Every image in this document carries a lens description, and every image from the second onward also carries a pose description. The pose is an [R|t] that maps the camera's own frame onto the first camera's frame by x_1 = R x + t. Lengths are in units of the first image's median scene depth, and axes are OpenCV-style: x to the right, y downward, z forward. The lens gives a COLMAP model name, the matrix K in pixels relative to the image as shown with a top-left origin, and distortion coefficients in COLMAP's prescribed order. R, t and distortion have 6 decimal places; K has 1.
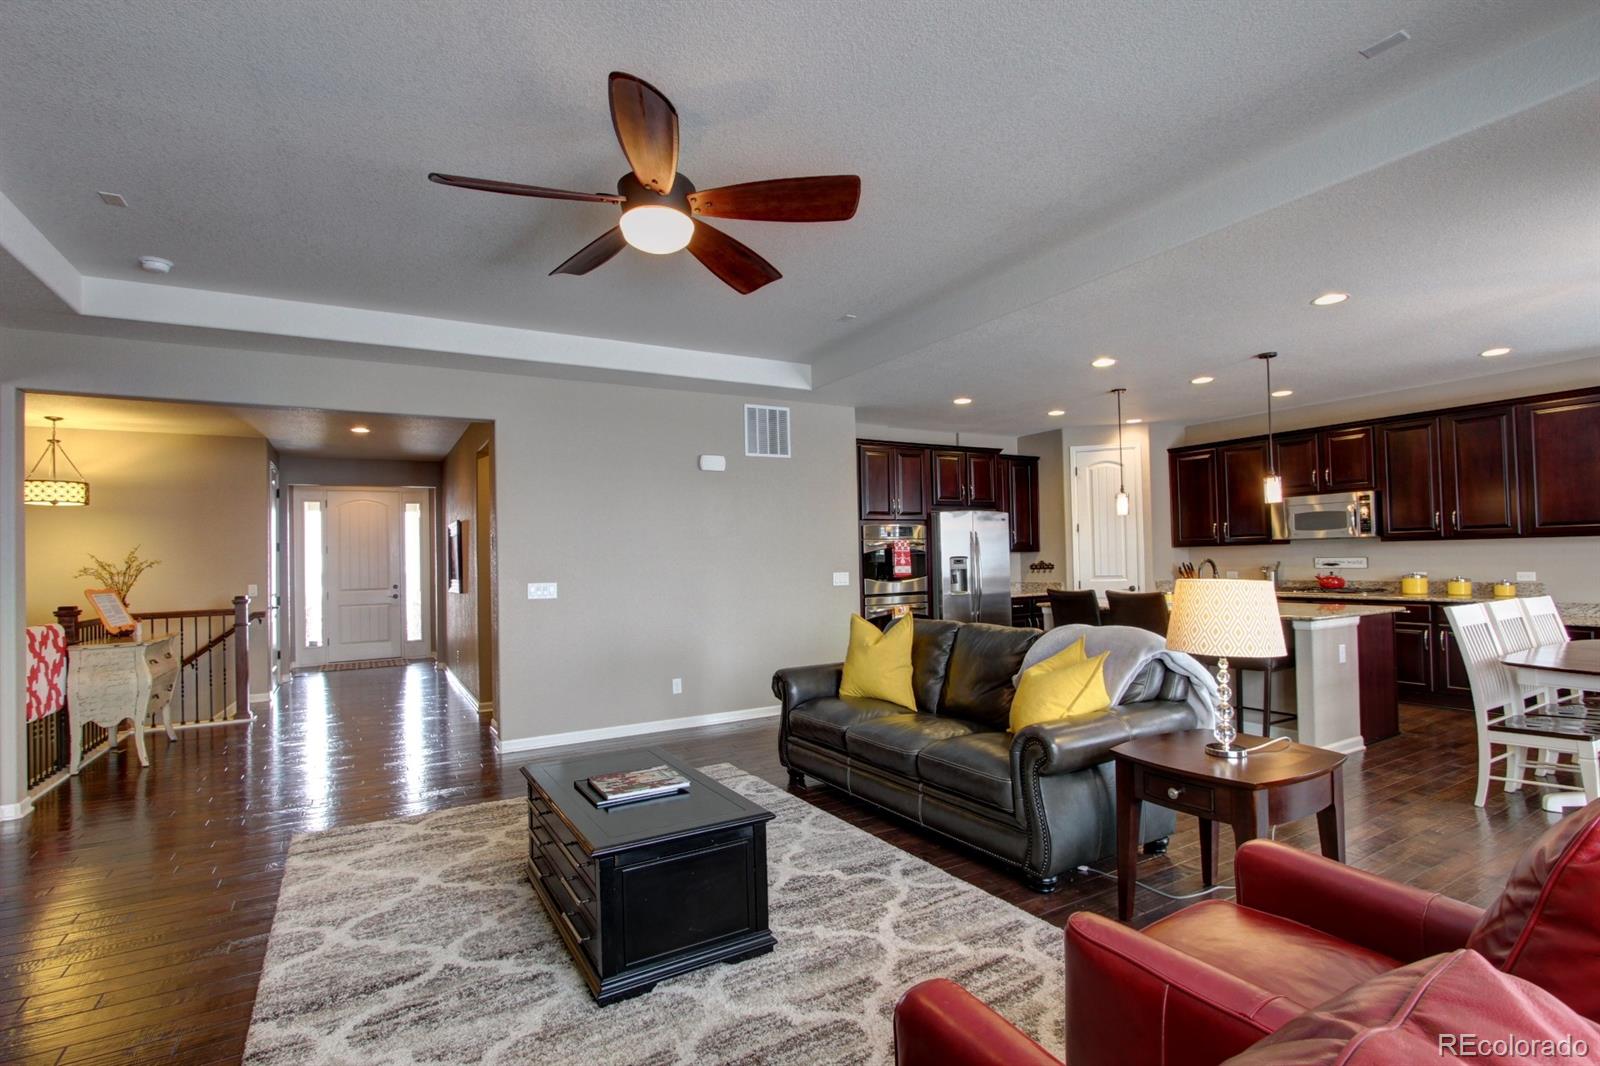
lens RADIAL K [[752.1, 0, 803.2], [0, 752.1, 544.7], [0, 0, 1]] dist [-0.021426, 0.005413]
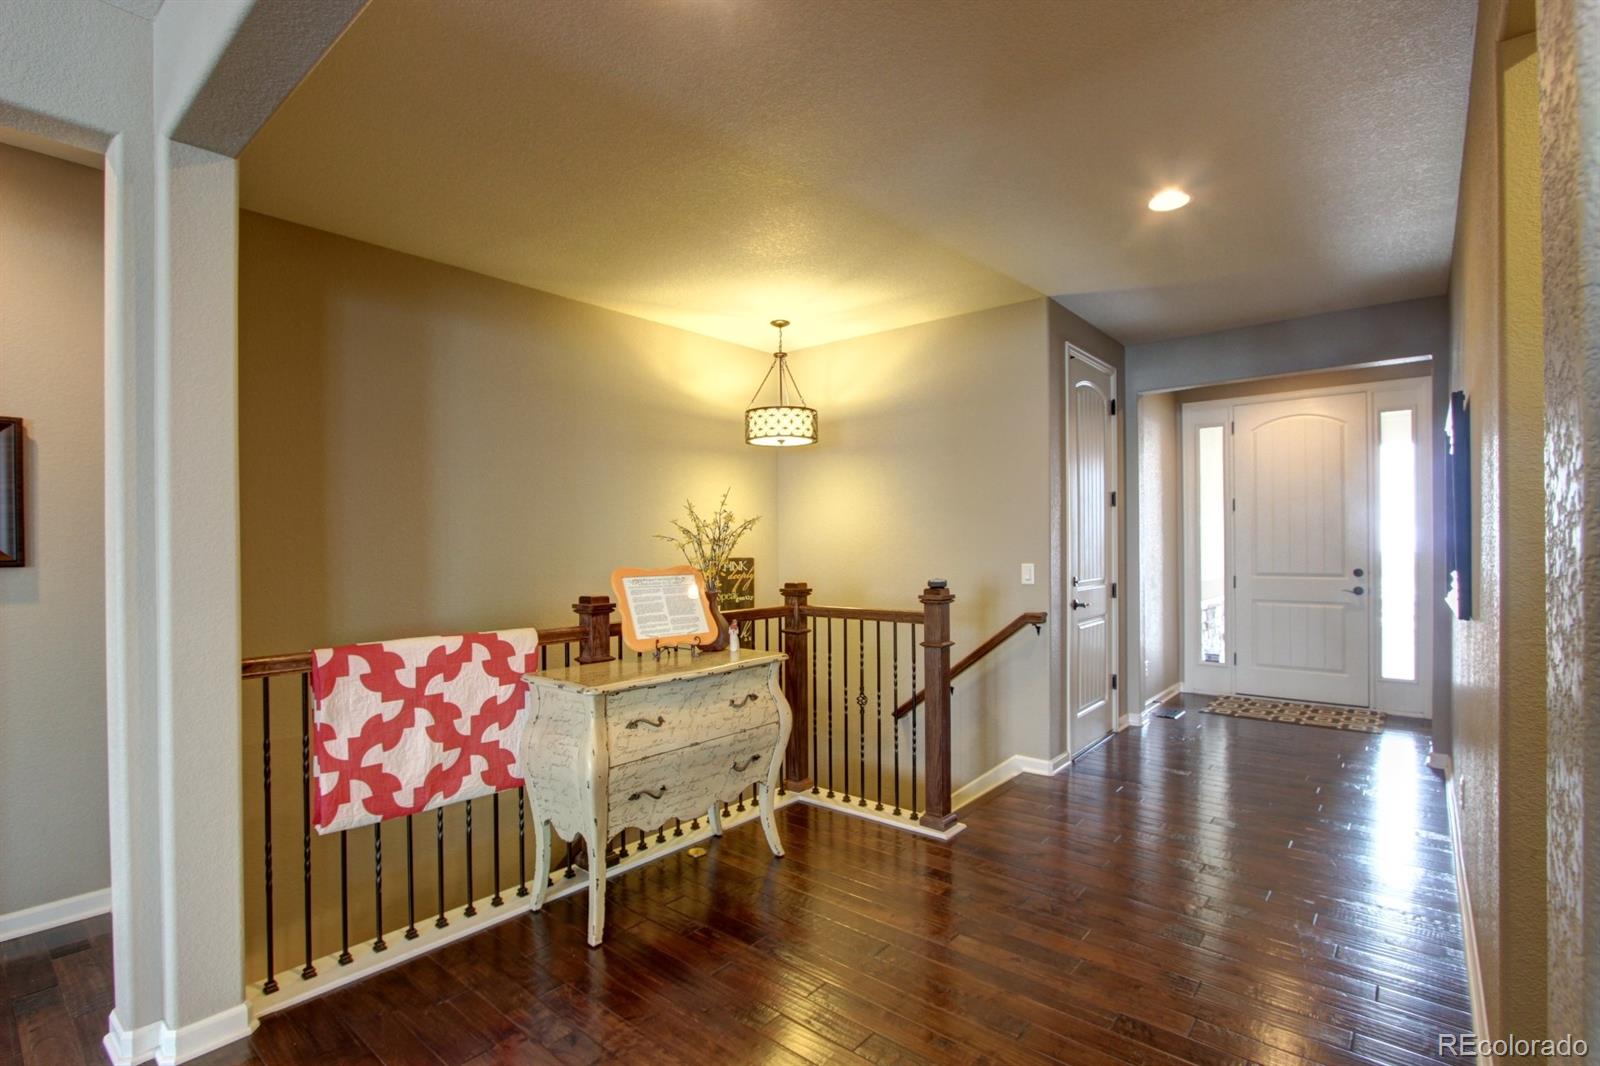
lens RADIAL K [[752.1, 0, 794.1], [0, 752.1, 543.7], [0, 0, 1]] dist [-0.021426, 0.005413]
pose [[0.335423, 0.026466, -0.941696, -0.288283], [0.014262, 0.999348, 0.033166, 0.019589], [0.941960, -0.024555, 0.334827, 0.698994]]
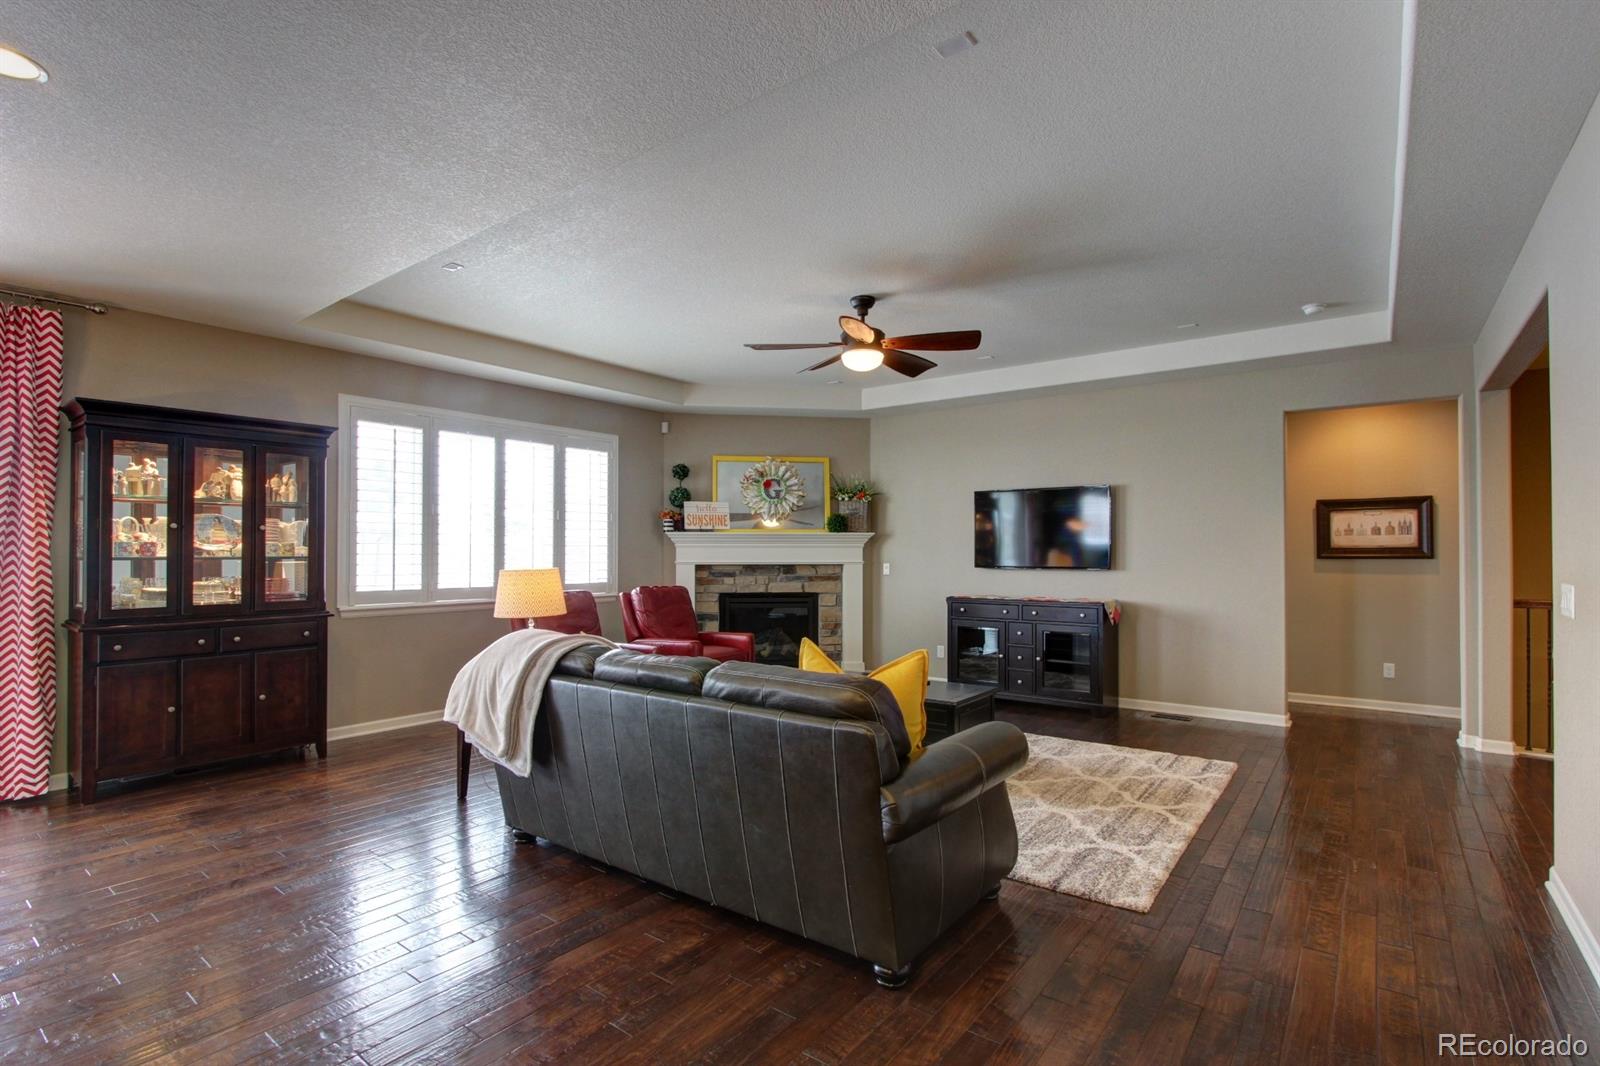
lens RADIAL K [[752.1, 0, 798.0], [0, 752.1, 544.0], [0, 0, 1]] dist [-0.021426, 0.005413]
pose [[-0.930597, 0.018719, -0.365567, 0.230153], [0.027553, 0.999440, -0.018965, 0.015152], [0.365007, -0.027721, -0.930592, 0.987673]]
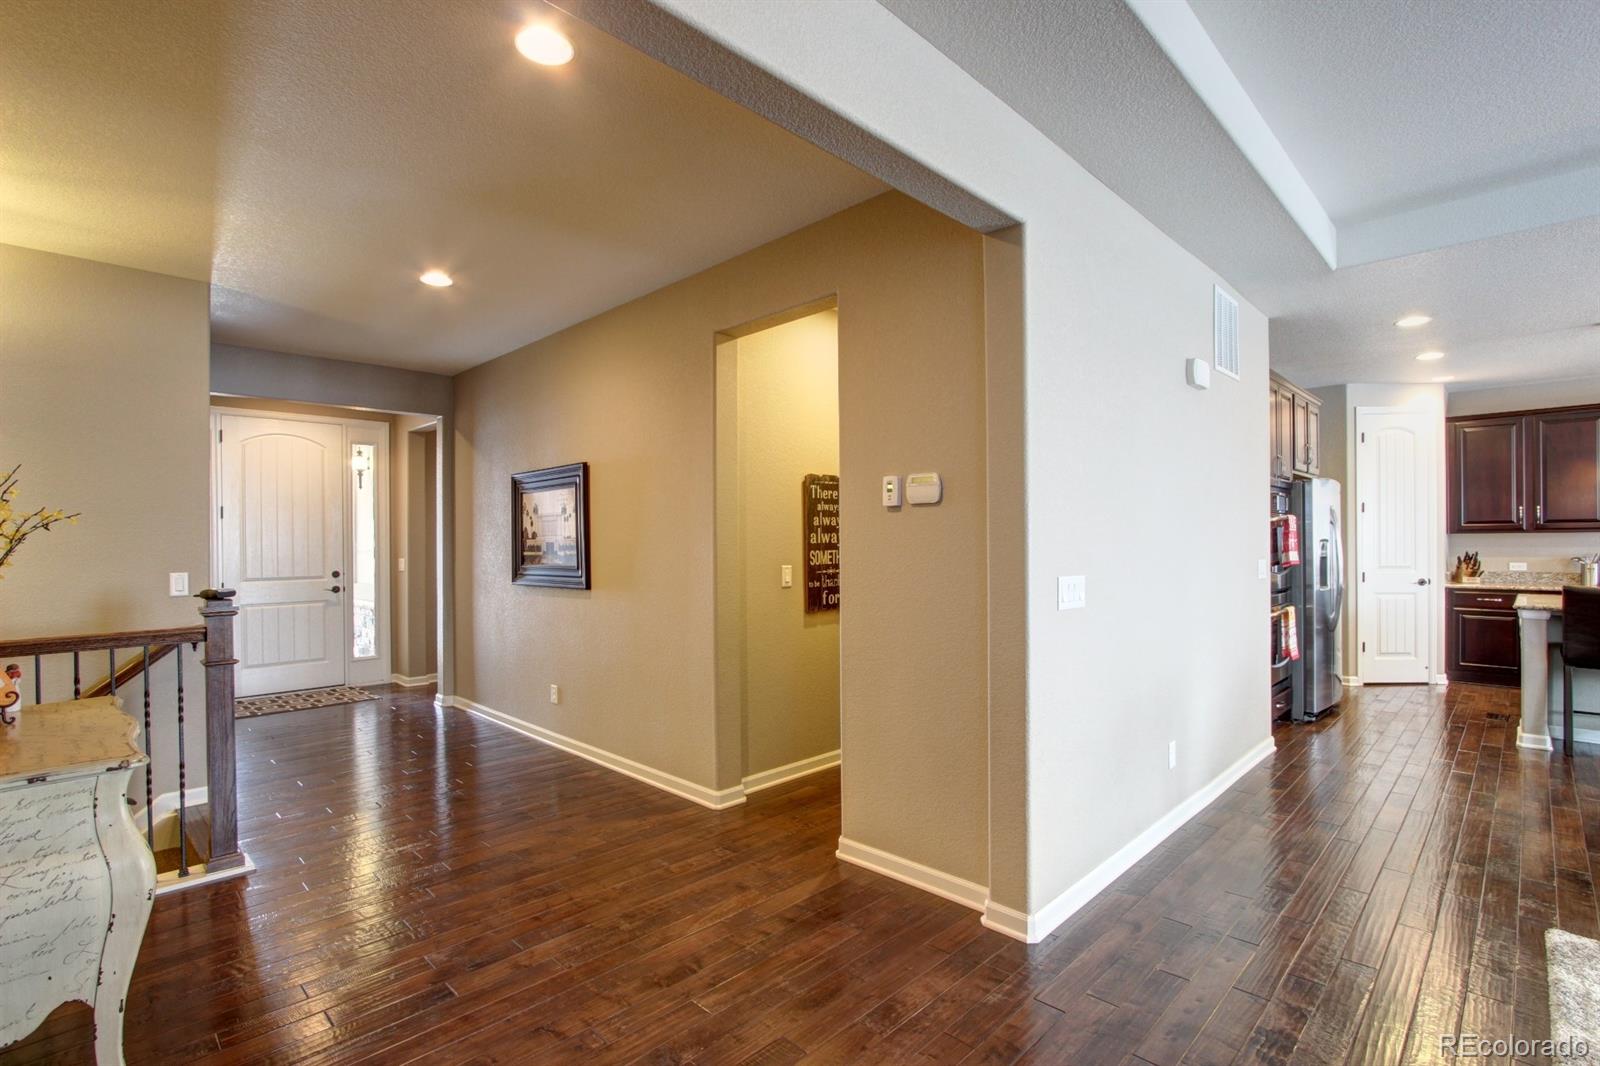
lens RADIAL K [[752.1, 0, 809.4], [0, 752.1, 539.4], [0, 0, 1]] dist [-0.021426, 0.005413]
pose [[0.966026, 0.017565, 0.257847, -0.499531], [-0.020155, 0.999769, 0.007403, 0.021779], [-0.257658, -0.012349, 0.966157, 0.447550]]
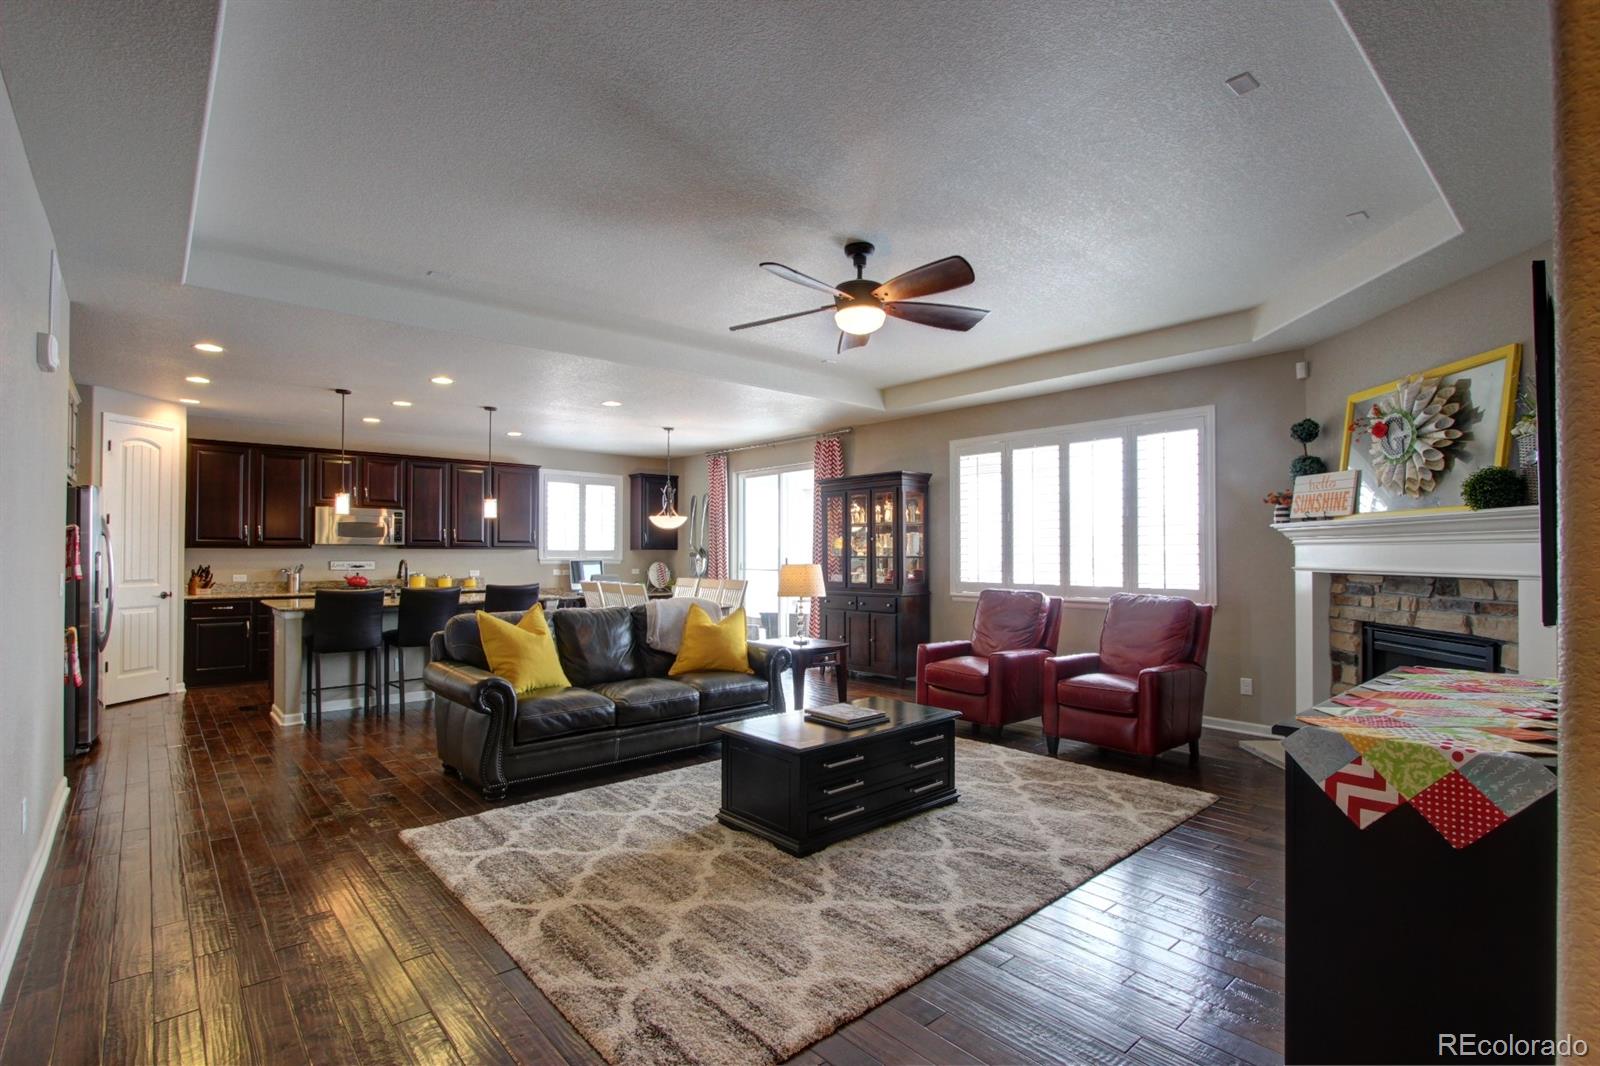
lens RADIAL K [[752.1, 0, 803.1], [0, 752.1, 532.6], [0, 0, 1]] dist [-0.021426, 0.005413]
pose [[-0.186803, 0.050476, 0.981100, -0.609853], [-0.013413, 0.998455, -0.053923, 0.027118], [-0.982306, -0.023233, -0.185837, 0.526960]]
